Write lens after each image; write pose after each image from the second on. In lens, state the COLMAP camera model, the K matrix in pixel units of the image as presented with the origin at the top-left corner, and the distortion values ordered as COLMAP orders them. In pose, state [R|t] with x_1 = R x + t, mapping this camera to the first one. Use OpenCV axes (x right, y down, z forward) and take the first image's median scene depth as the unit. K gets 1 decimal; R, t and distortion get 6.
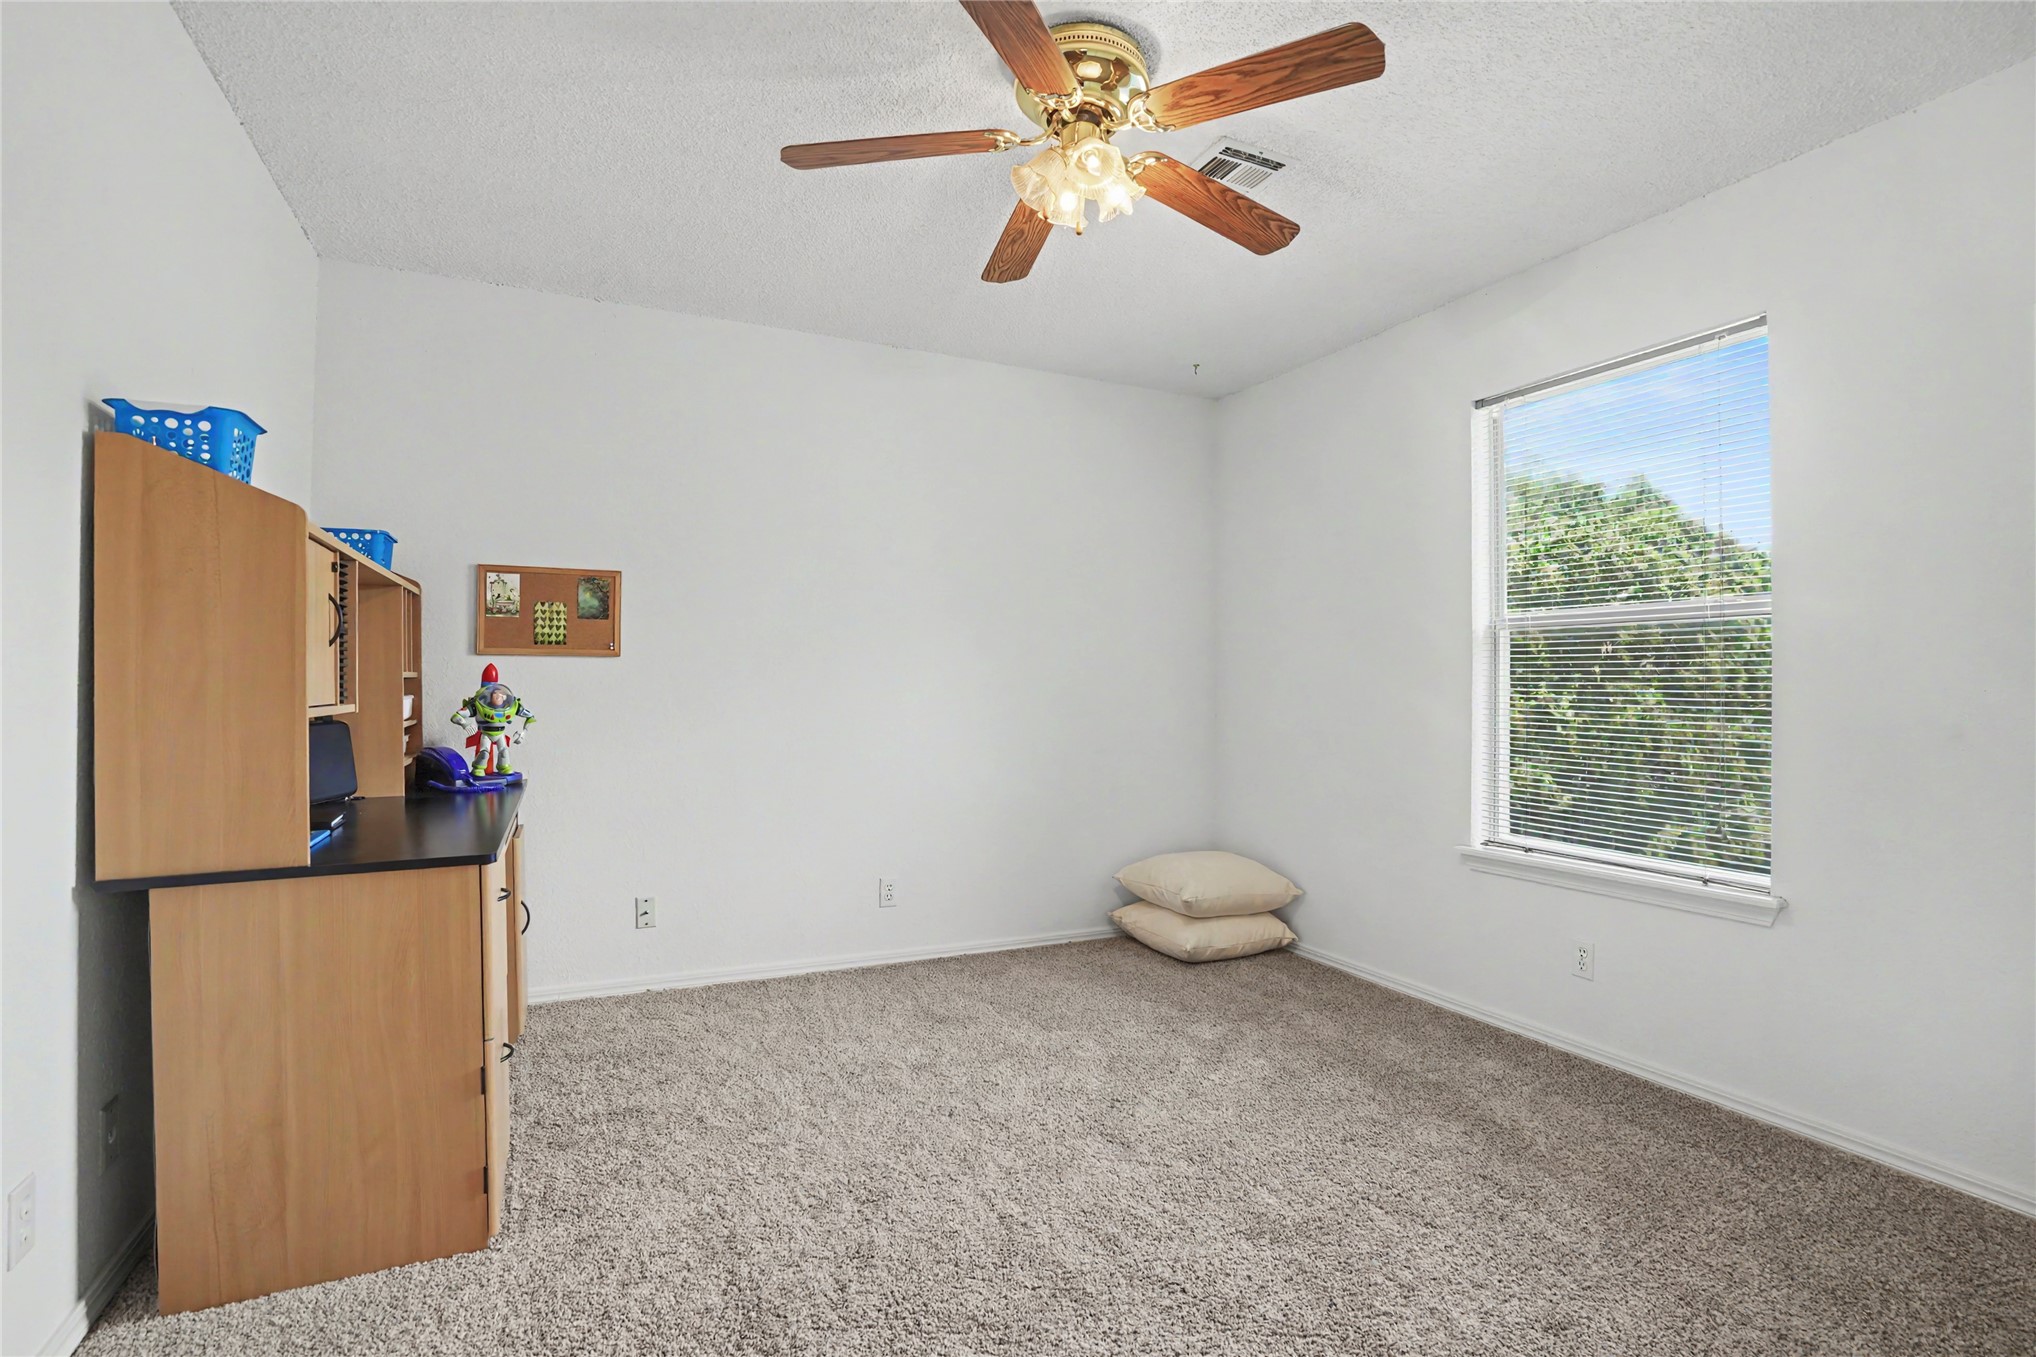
lens RADIAL K [[955.9, 0, 1021.4], [0, 955.9, 675.9], [0, 0, 1]] dist [-0.057393, 0.025059]
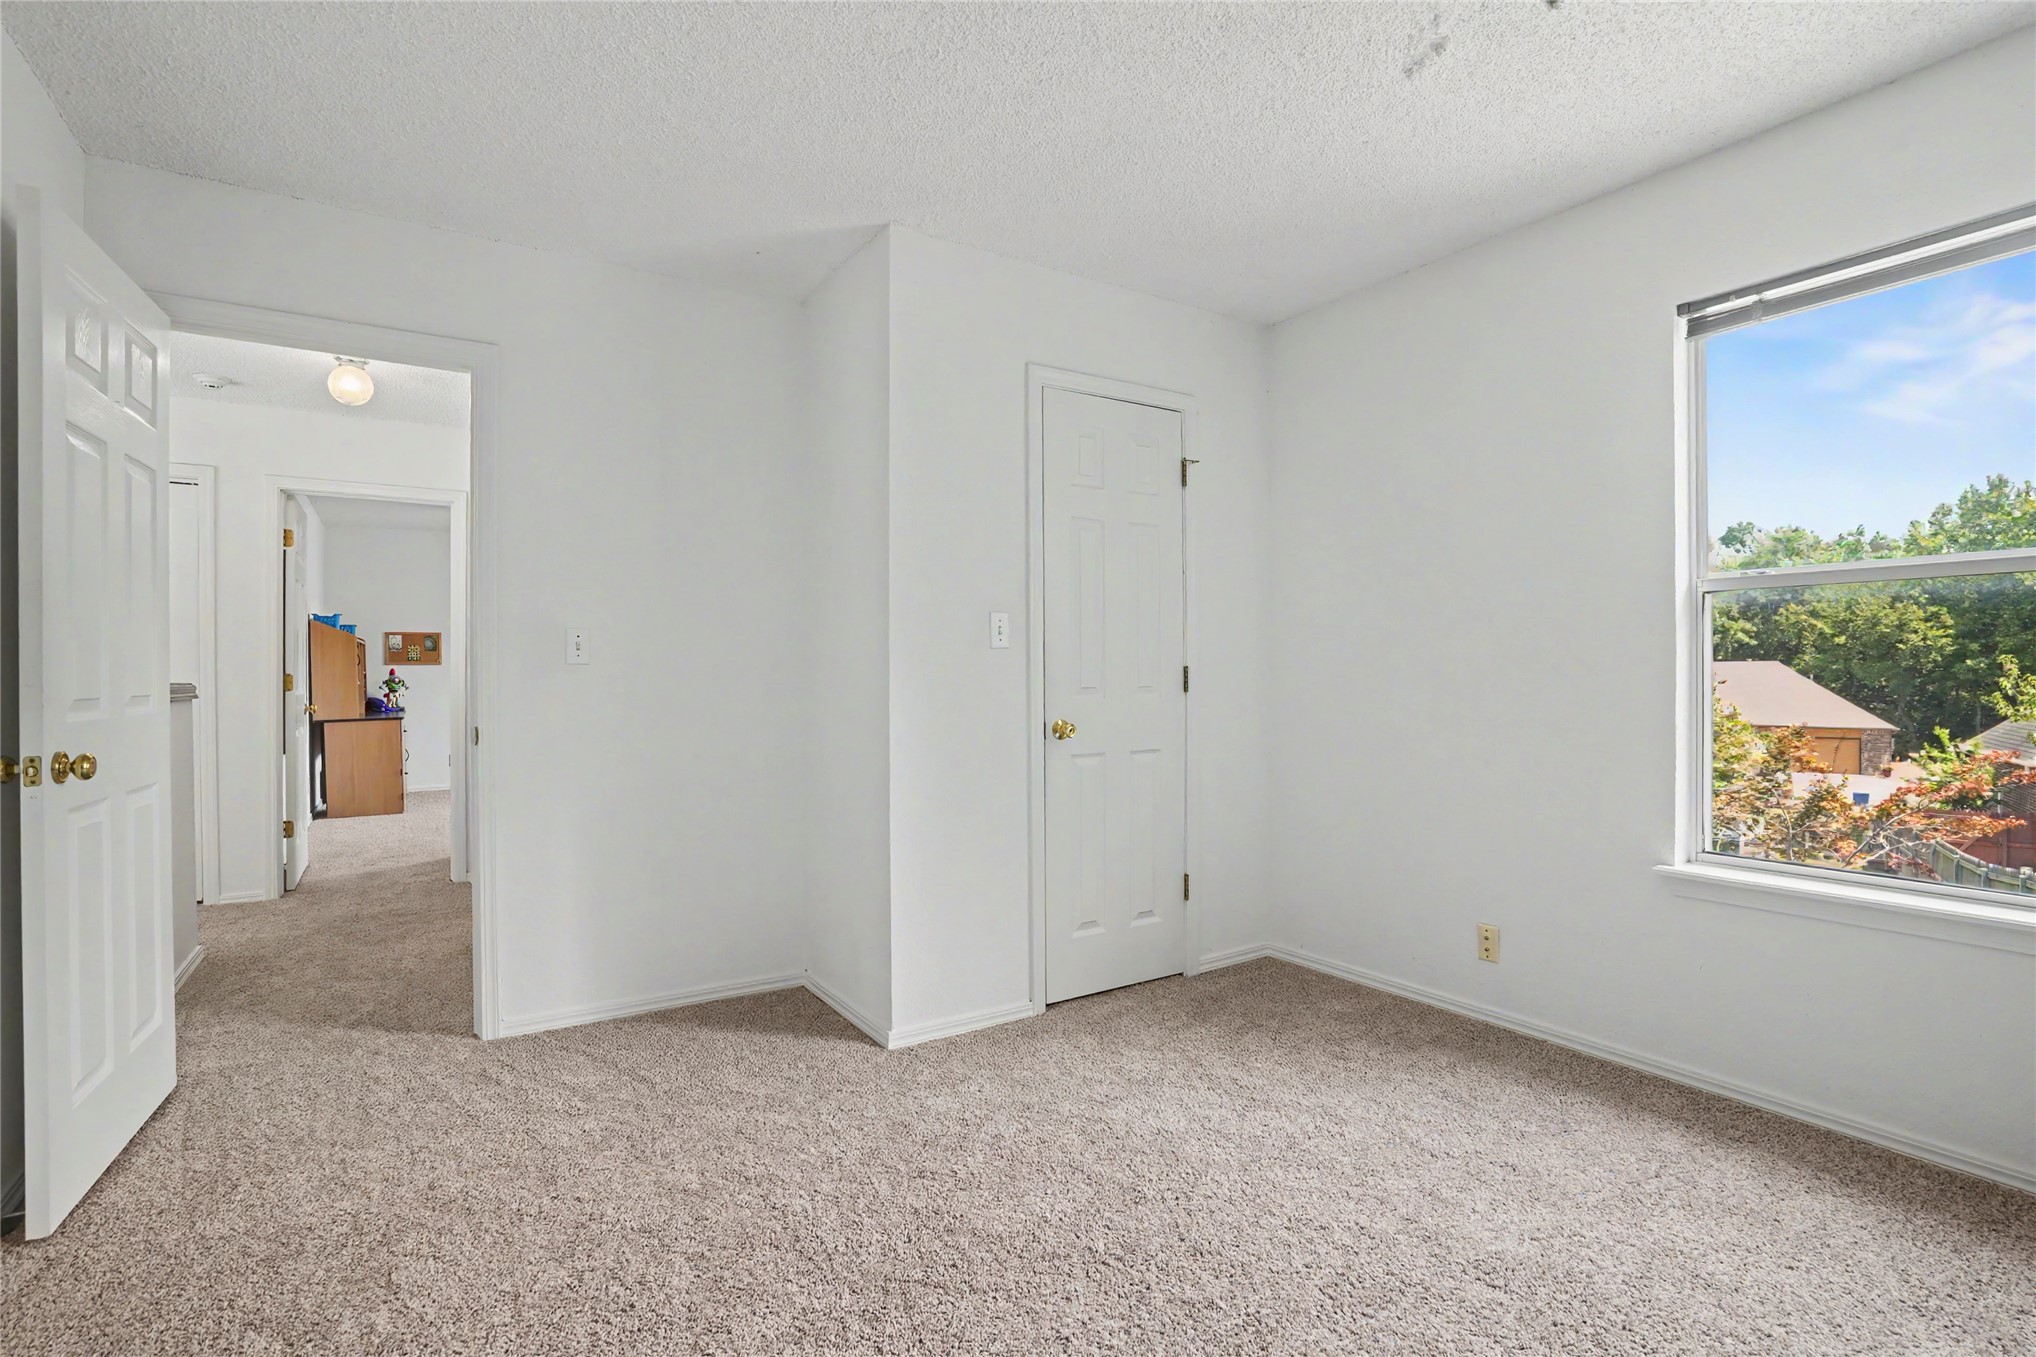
lens RADIAL K [[955.9, 0, 1021.4], [0, 955.9, 675.9], [0, 0, 1]] dist [-0.057393, 0.025059]
pose [[0.992277, -0.017030, 0.122865, 0.968947], [0.015763, 0.999812, 0.011273, 0.007924], [-0.123034, -0.009250, 0.992359, -2.029531]]
